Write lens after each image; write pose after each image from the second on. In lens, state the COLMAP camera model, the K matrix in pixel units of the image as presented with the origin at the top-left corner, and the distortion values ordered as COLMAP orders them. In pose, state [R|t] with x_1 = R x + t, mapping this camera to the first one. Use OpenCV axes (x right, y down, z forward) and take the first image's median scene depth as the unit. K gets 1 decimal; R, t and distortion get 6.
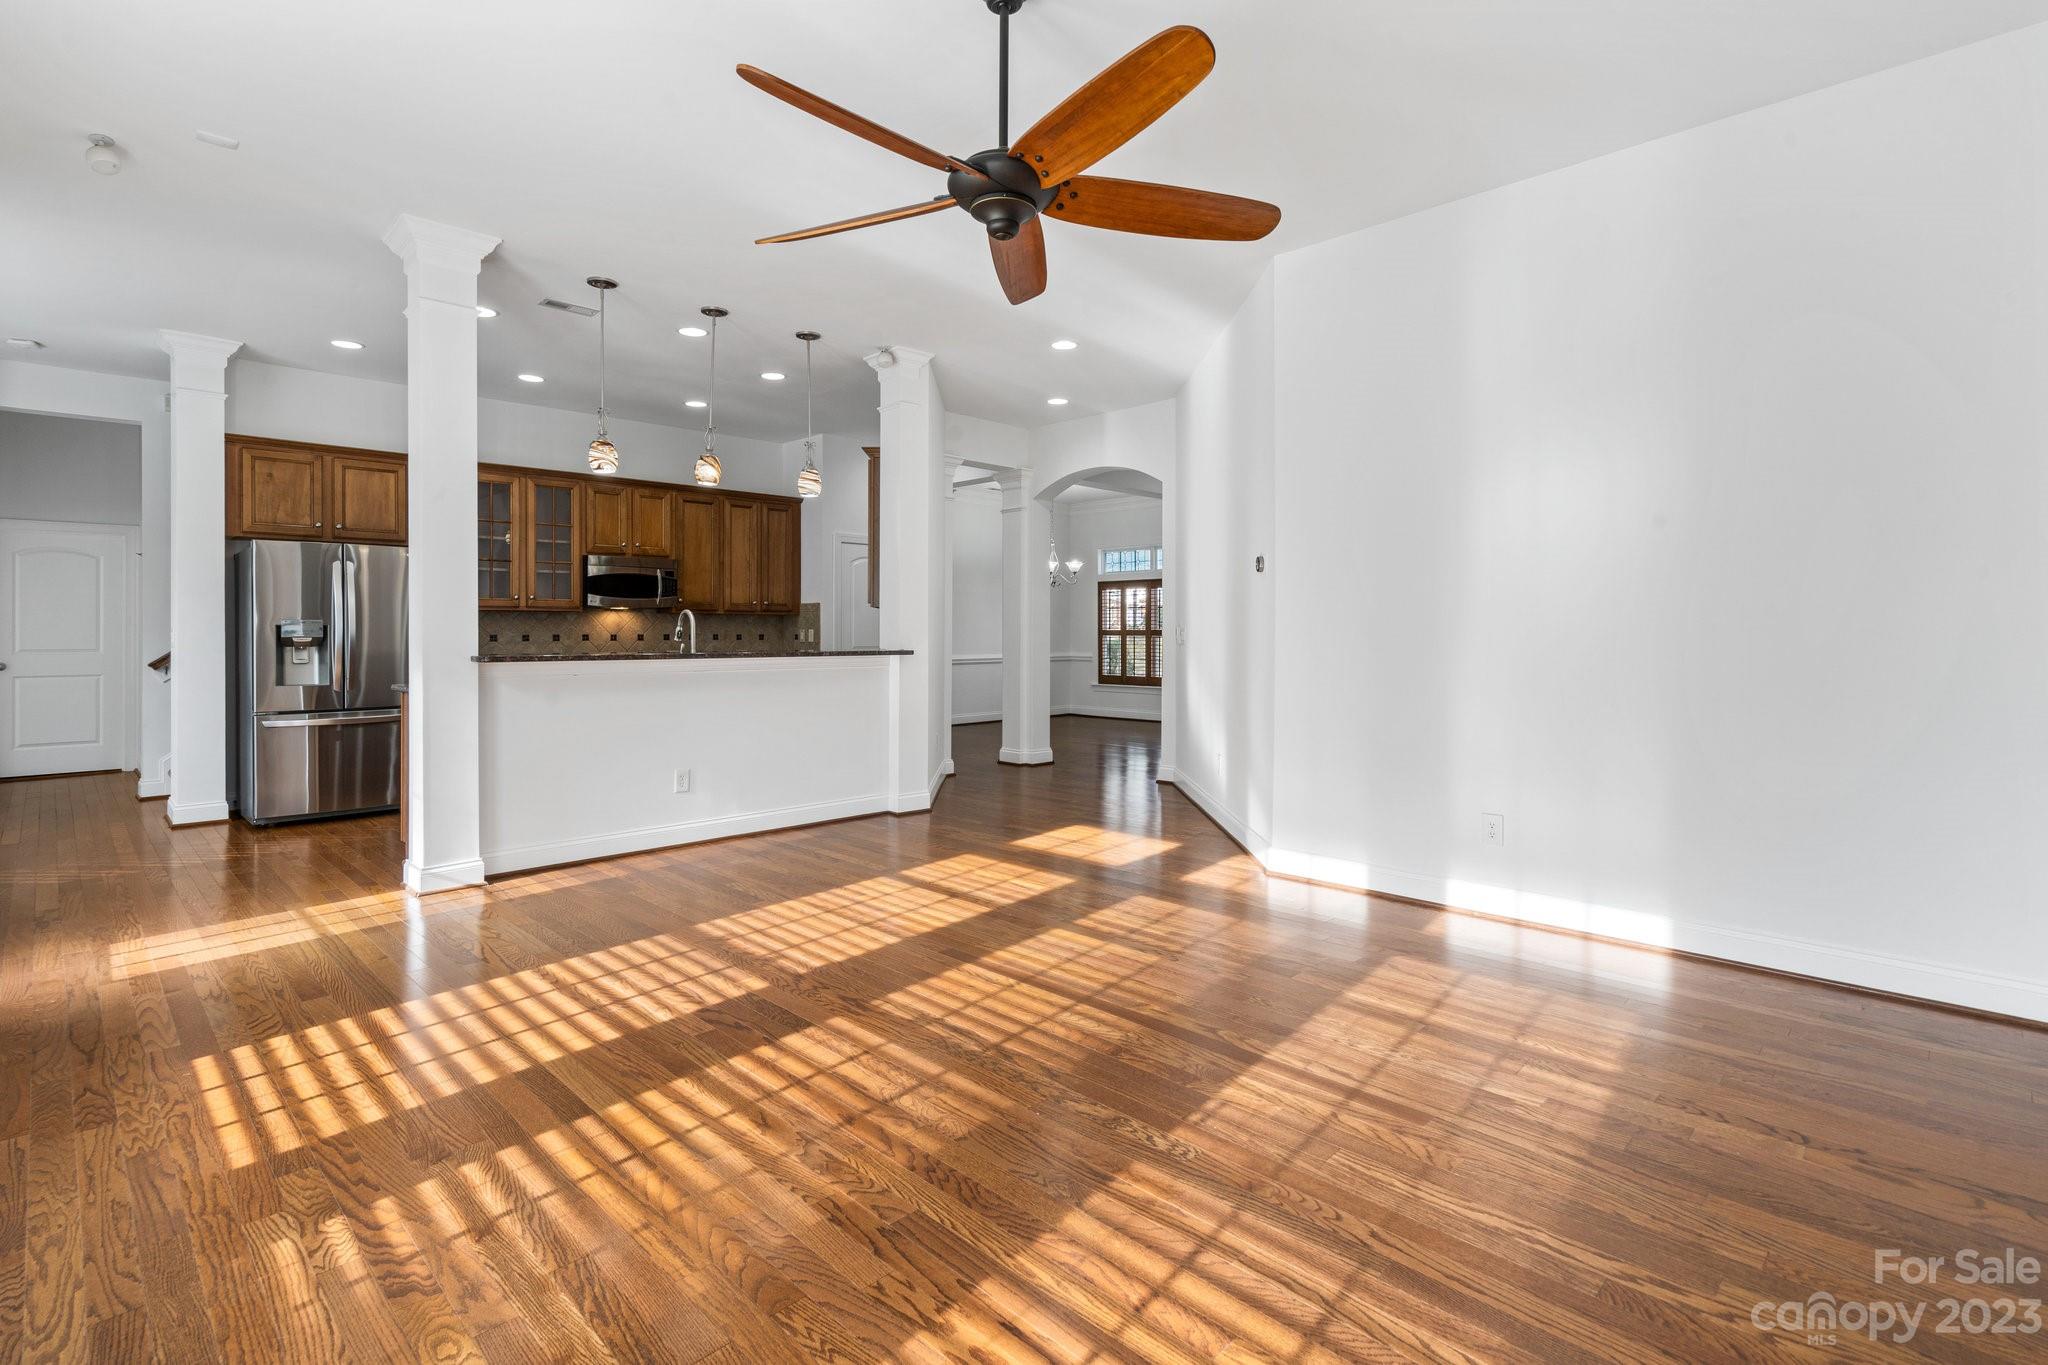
lens RADIAL K [[956.9, 0, 1013.2], [0, 956.9, 633.1], [0, 0, 1]] dist [-0.002964, 0.001024]
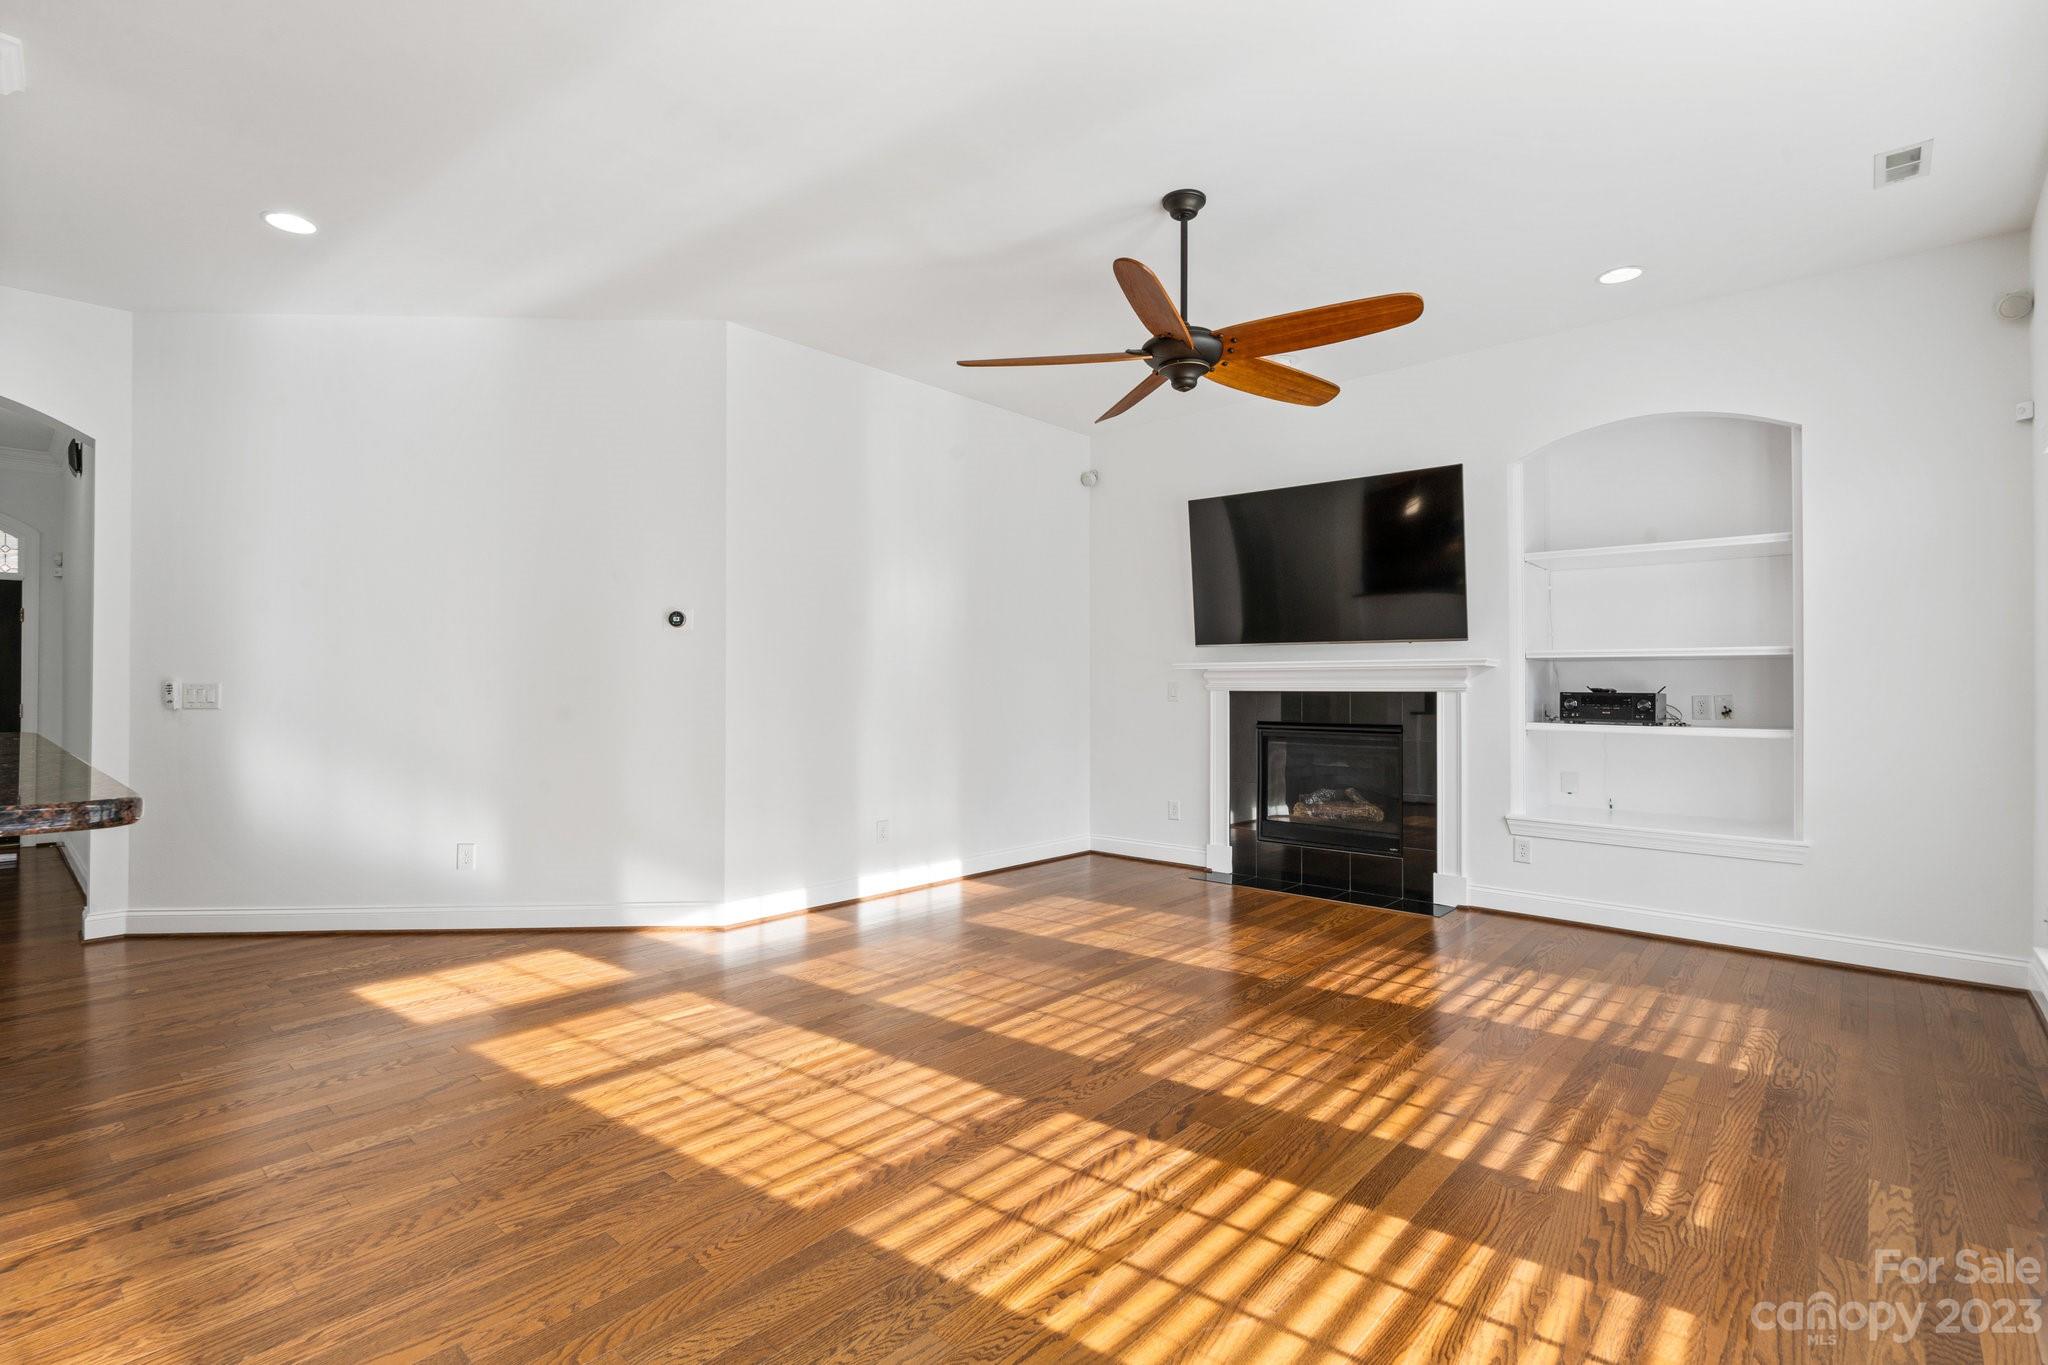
lens RADIAL K [[947.7, 0, 1007.7], [0, 947.7, 681.8], [0, 0, 1]] dist [0.000007, 0.000246]
pose [[-0.038420, 0.005880, 0.999244, -0.961216], [0.002392, 0.999980, -0.005793, -0.002557], [-0.999259, 0.002168, -0.038433, 0.961610]]
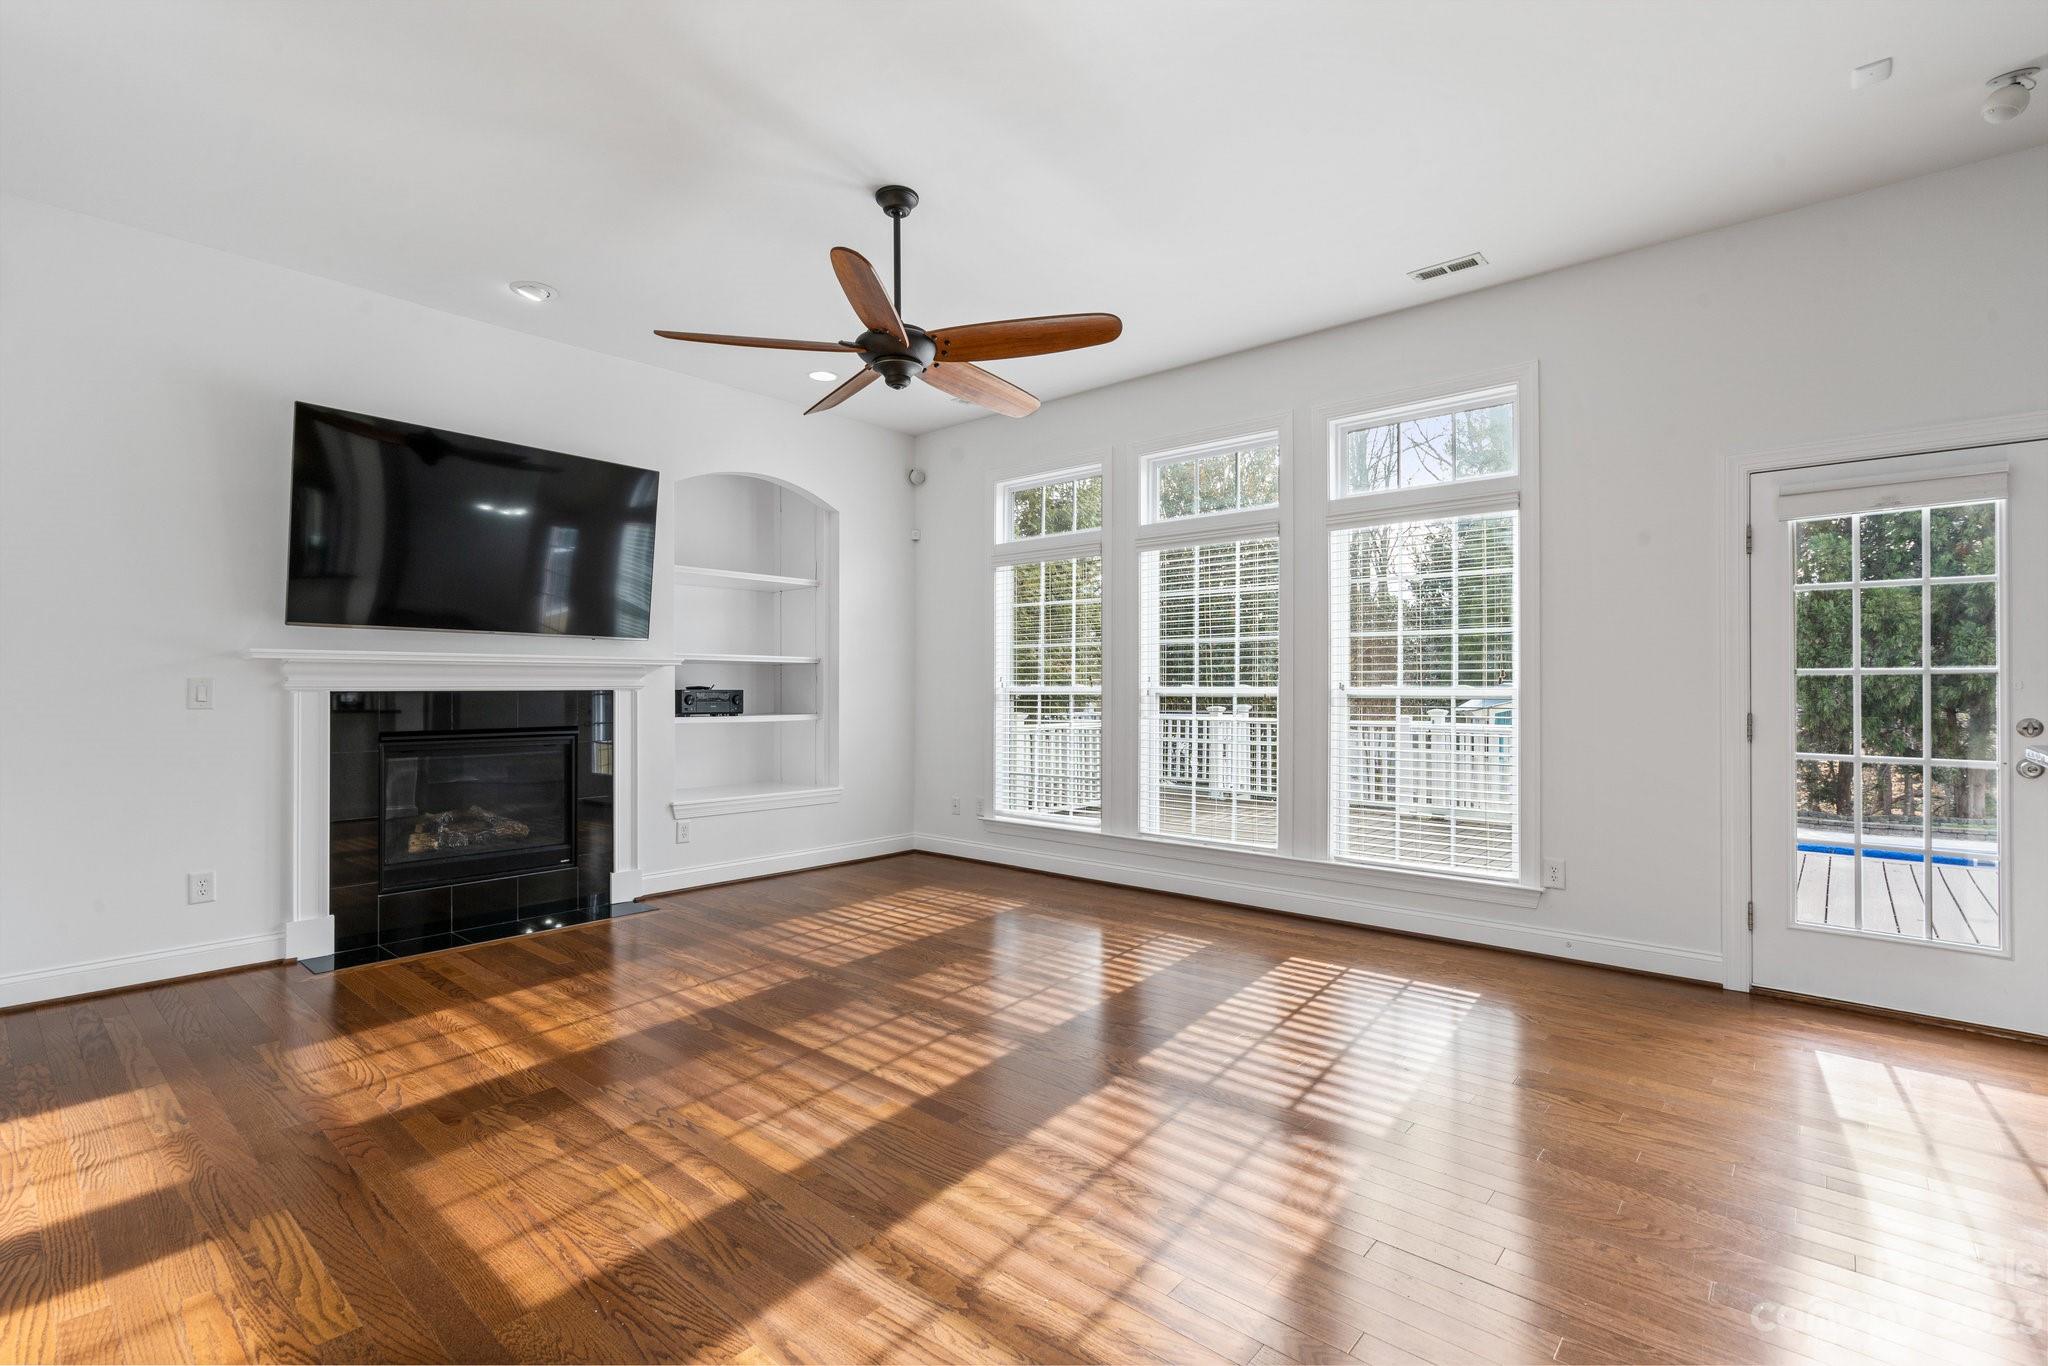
lens RADIAL K [[947.7, 0, 1007.7], [0, 947.7, 682.3], [0, 0, 1]] dist [0.000007, 0.000246]
pose [[-0.998518, -0.000877, -0.054416, -0.067291], [-0.000858, 1.000000, -0.000371, -0.006014], [0.054416, -0.000324, -0.998518, 1.715744]]
